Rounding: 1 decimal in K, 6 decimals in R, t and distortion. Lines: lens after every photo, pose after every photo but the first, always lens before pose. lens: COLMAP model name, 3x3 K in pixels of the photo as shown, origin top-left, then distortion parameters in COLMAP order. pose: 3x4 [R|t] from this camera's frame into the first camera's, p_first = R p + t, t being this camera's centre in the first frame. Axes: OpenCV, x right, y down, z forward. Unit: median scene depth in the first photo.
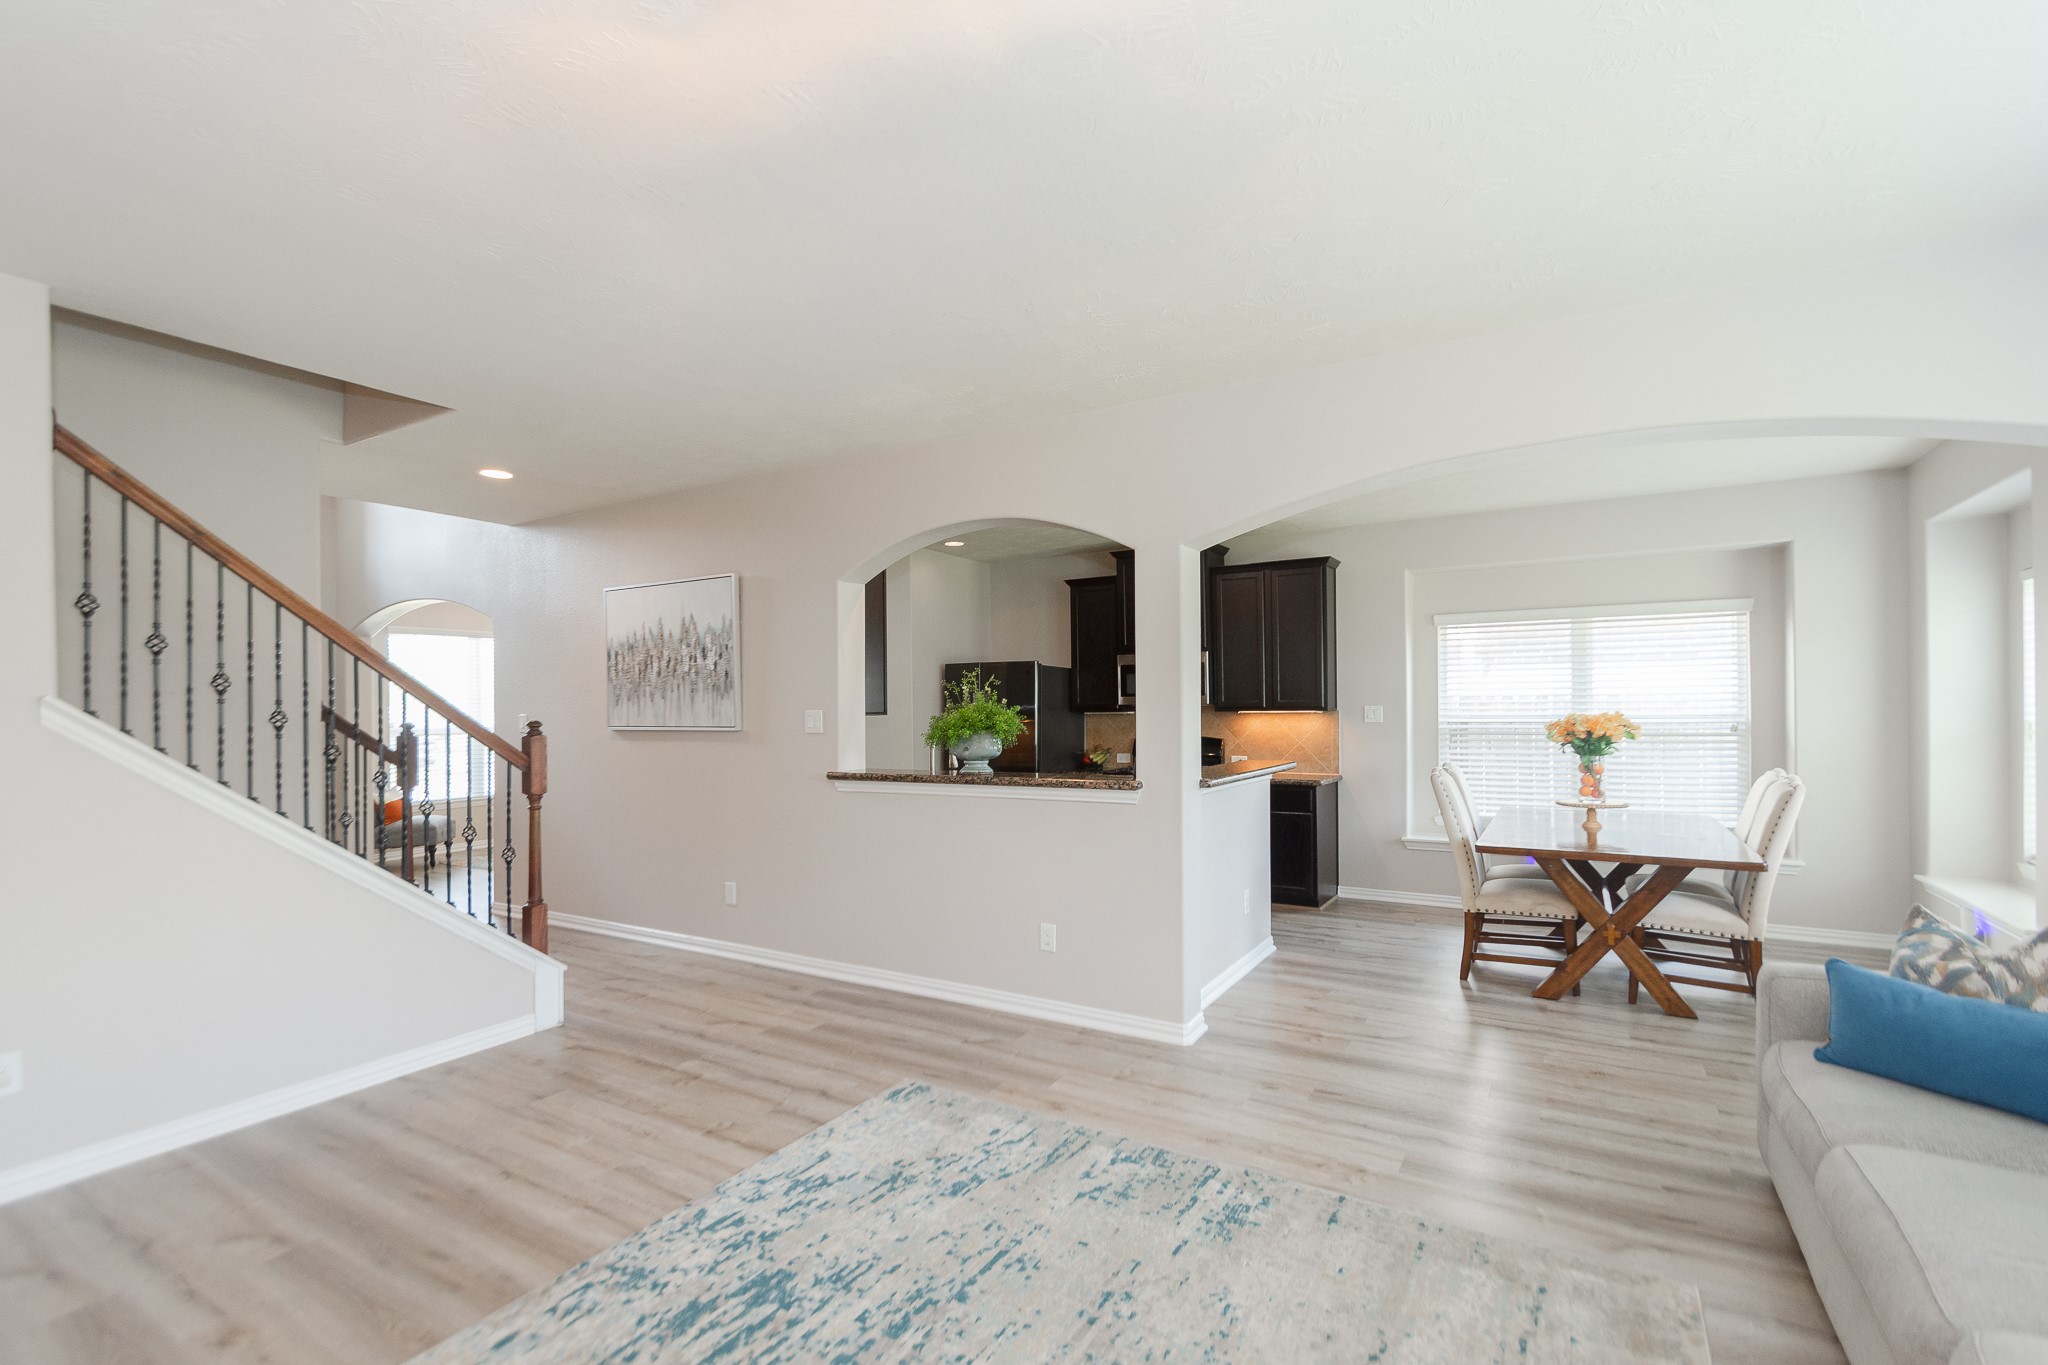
lens RADIAL K [[914.6, 0, 1009.7], [0, 914.6, 701.6], [0, 0, 1]] dist [0.003352, -0.000932]
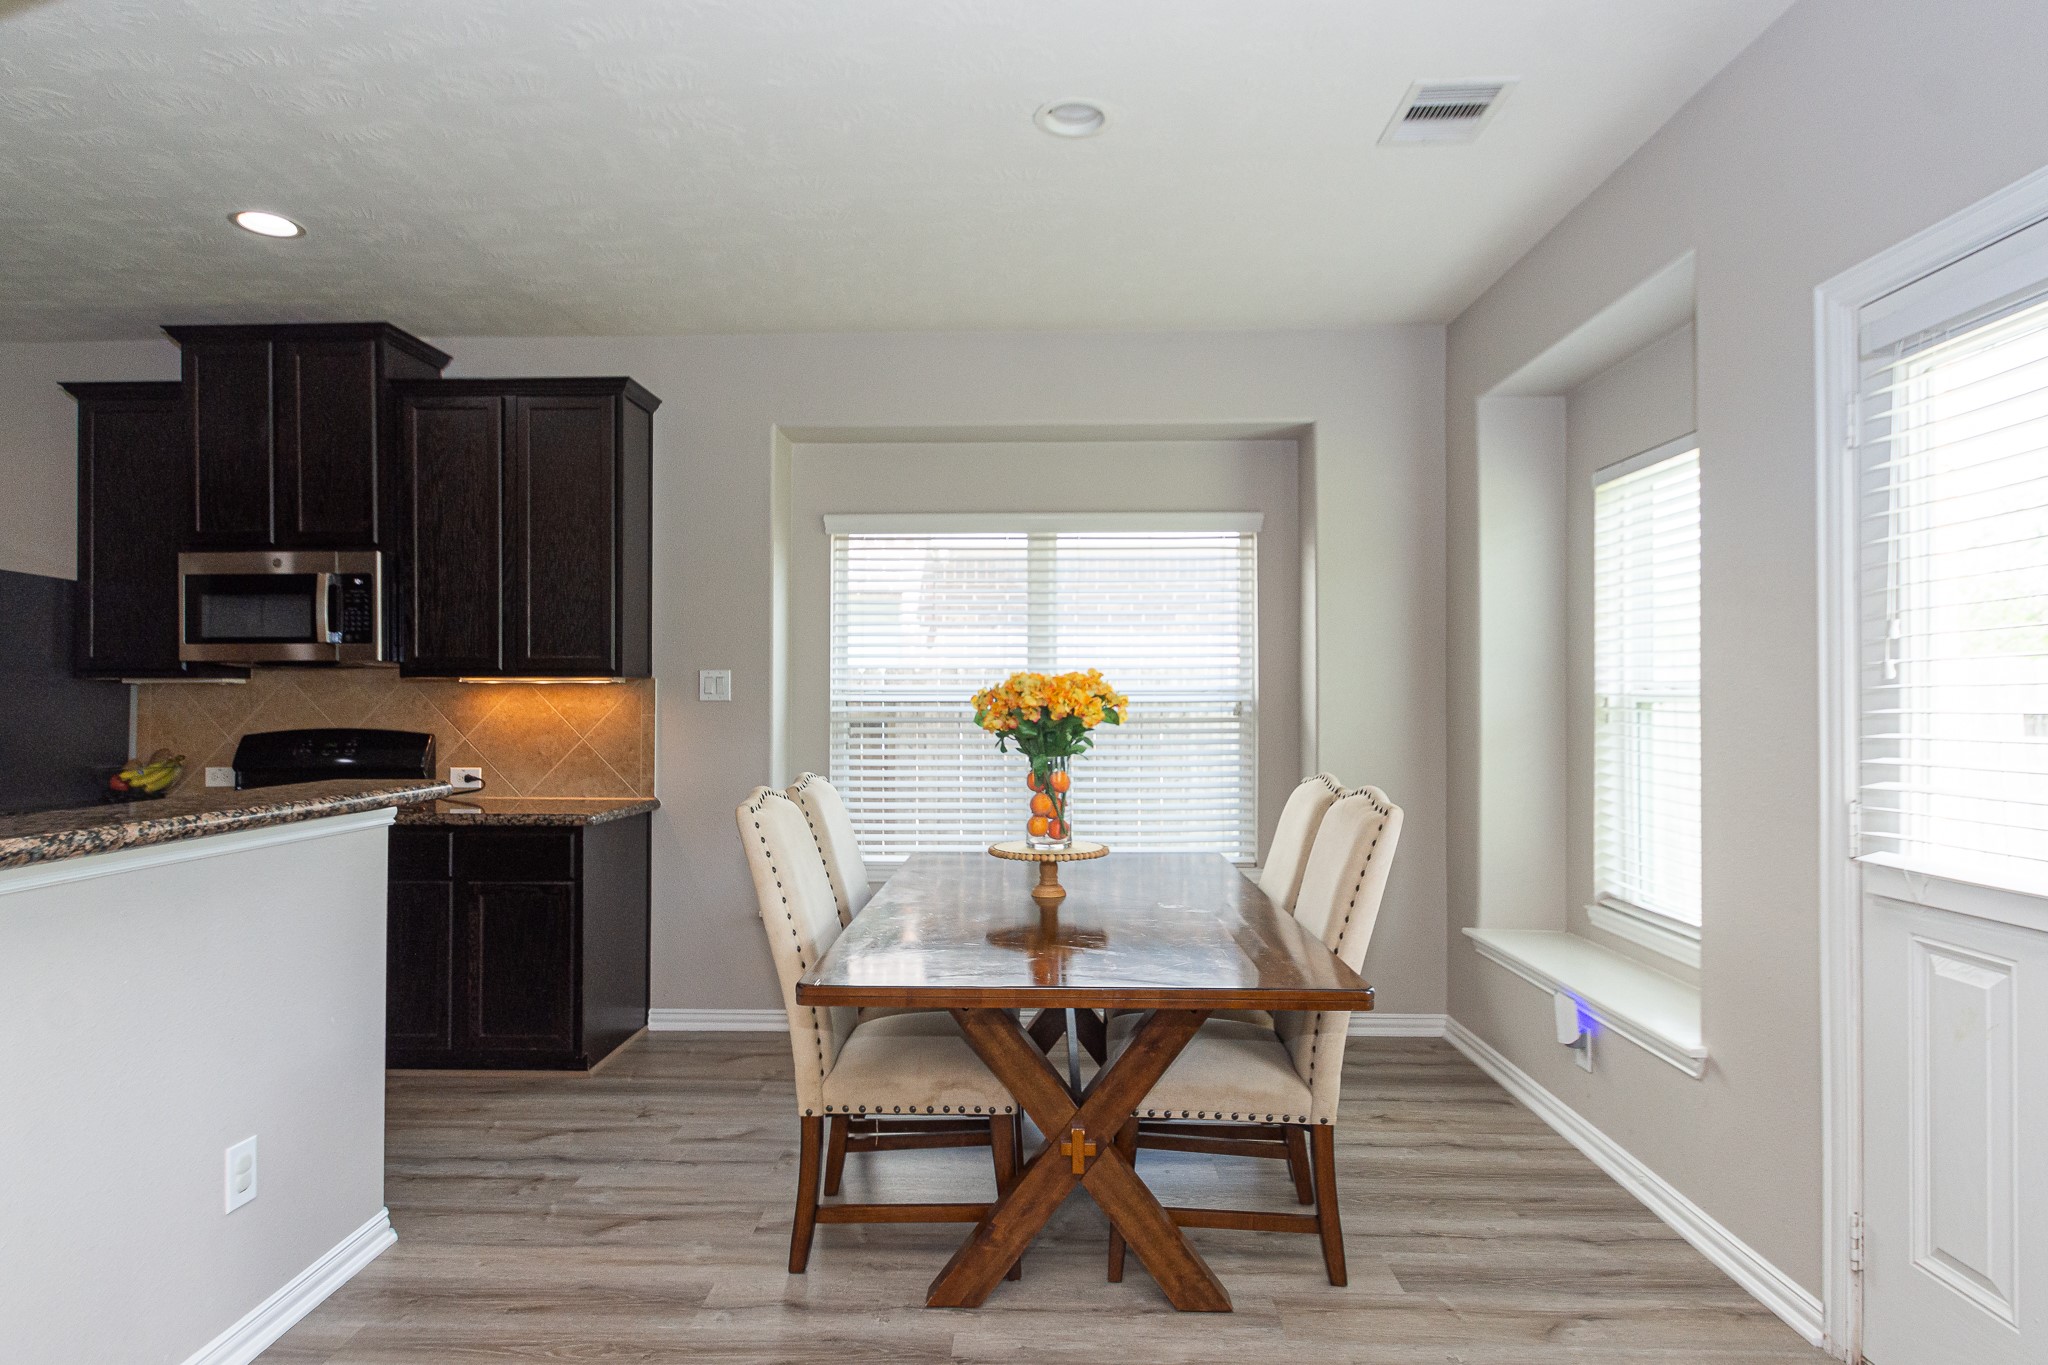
lens RADIAL K [[1091.2, 0, 1019.3], [0, 1091.2, 691.1], [0, 0, 1]] dist [0.019297, -0.019082]
pose [[0.864816, 0.011918, 0.501948, 0.522847], [-0.009855, 0.999929, -0.006763, 0.044852], [-0.501993, 0.000902, 0.864871, 0.800559]]
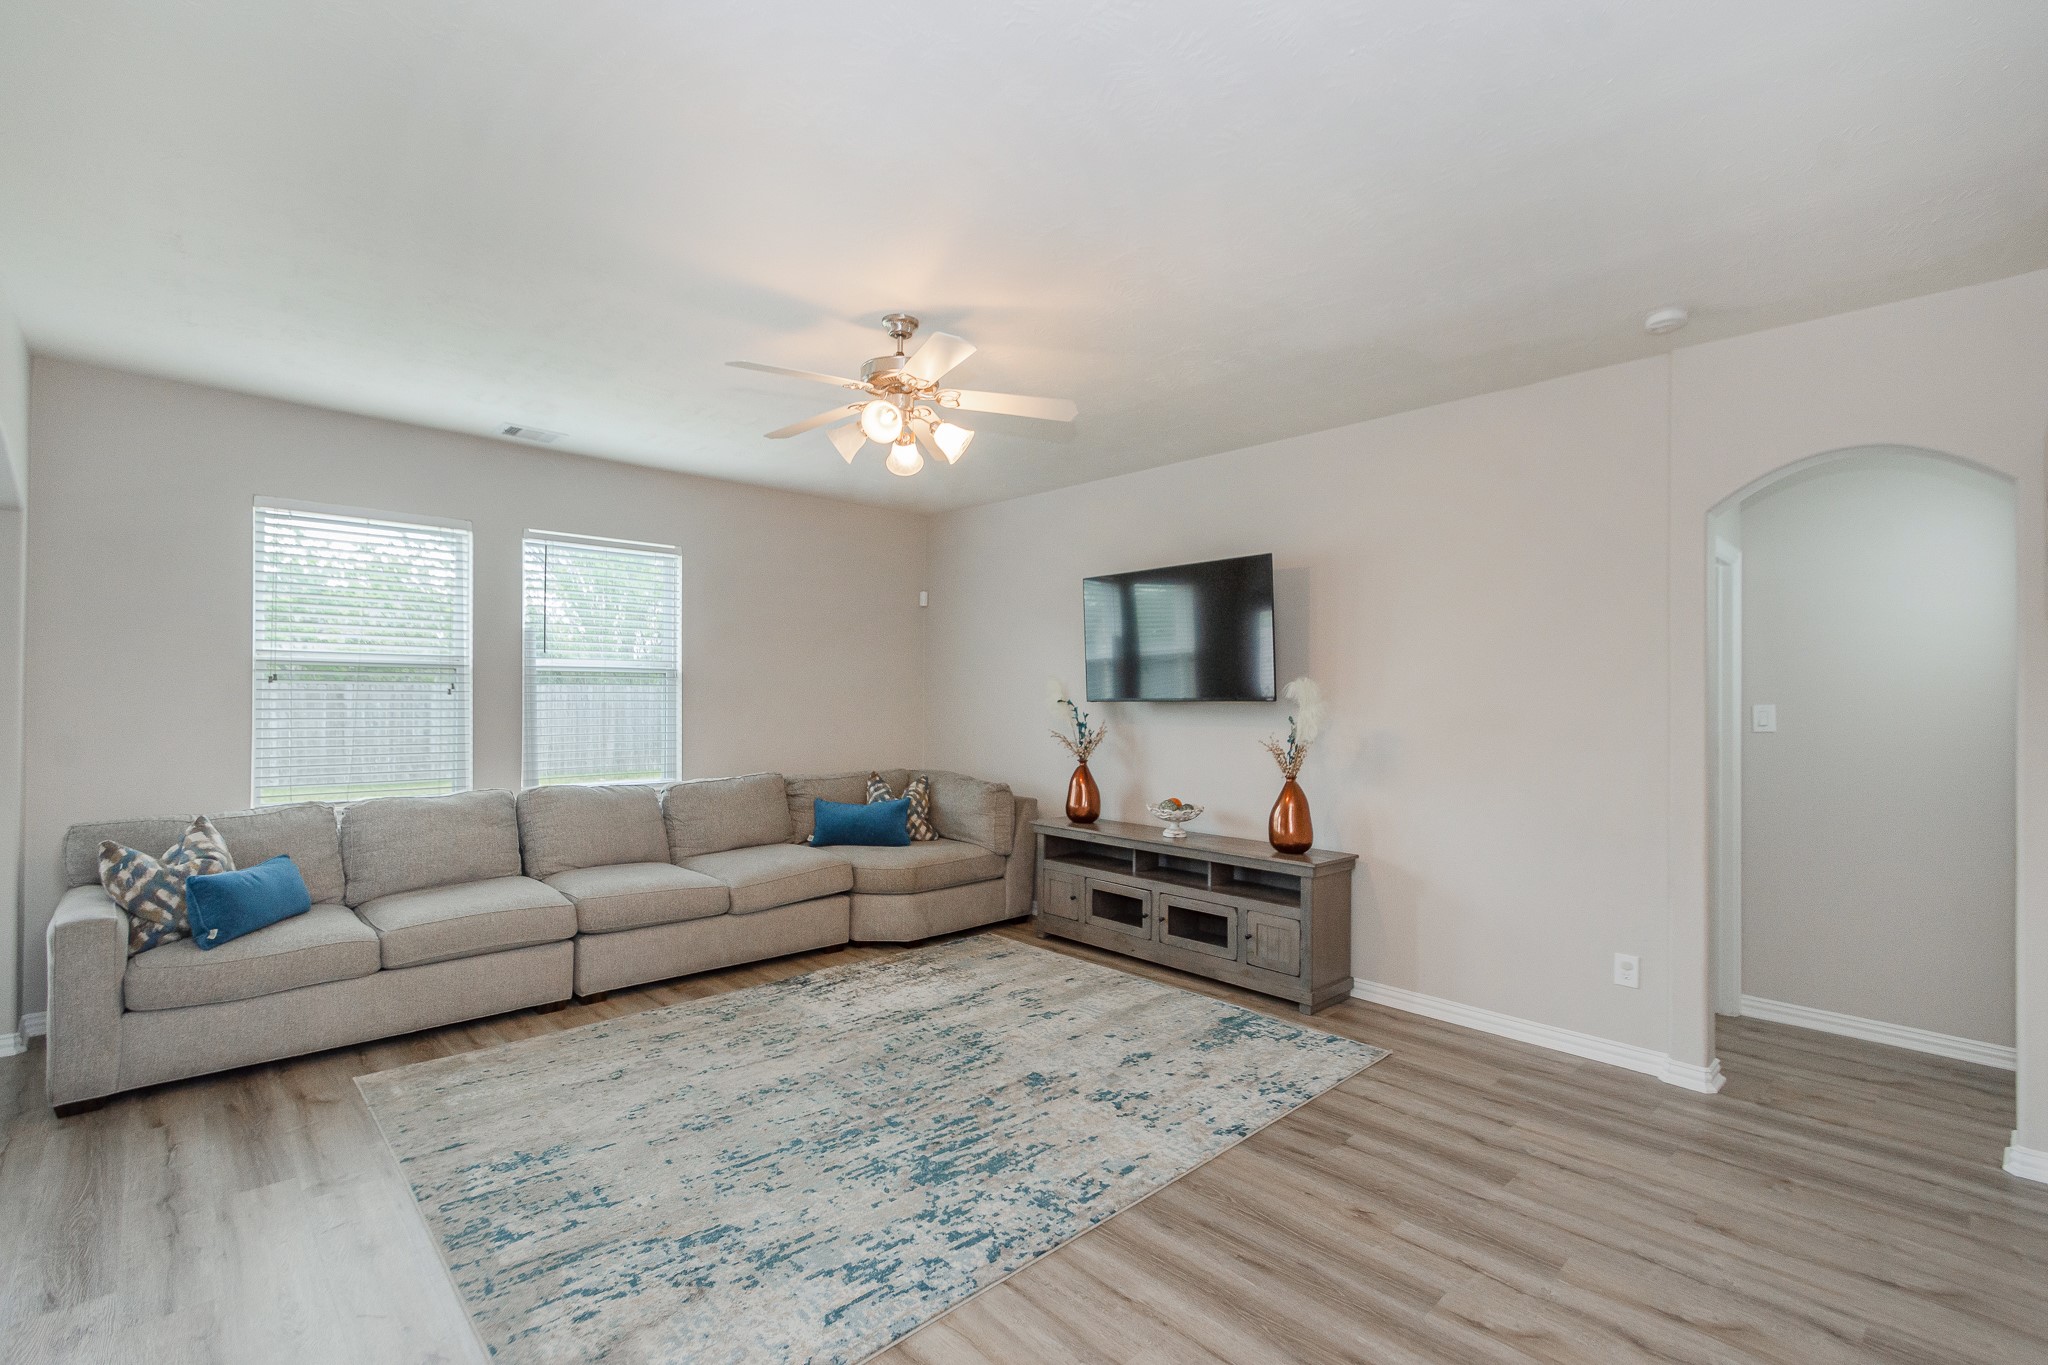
lens RADIAL K [[914.6, 0, 1009.7], [0, 914.6, 701.6], [0, 0, 1]] dist [0.003352, -0.000932]
pose [[-0.964833, -0.002410, 0.262853, -0.515398], [-0.003657, 0.999984, -0.004253, 0.018031], [-0.262839, -0.005064, -0.964827, 1.635429]]
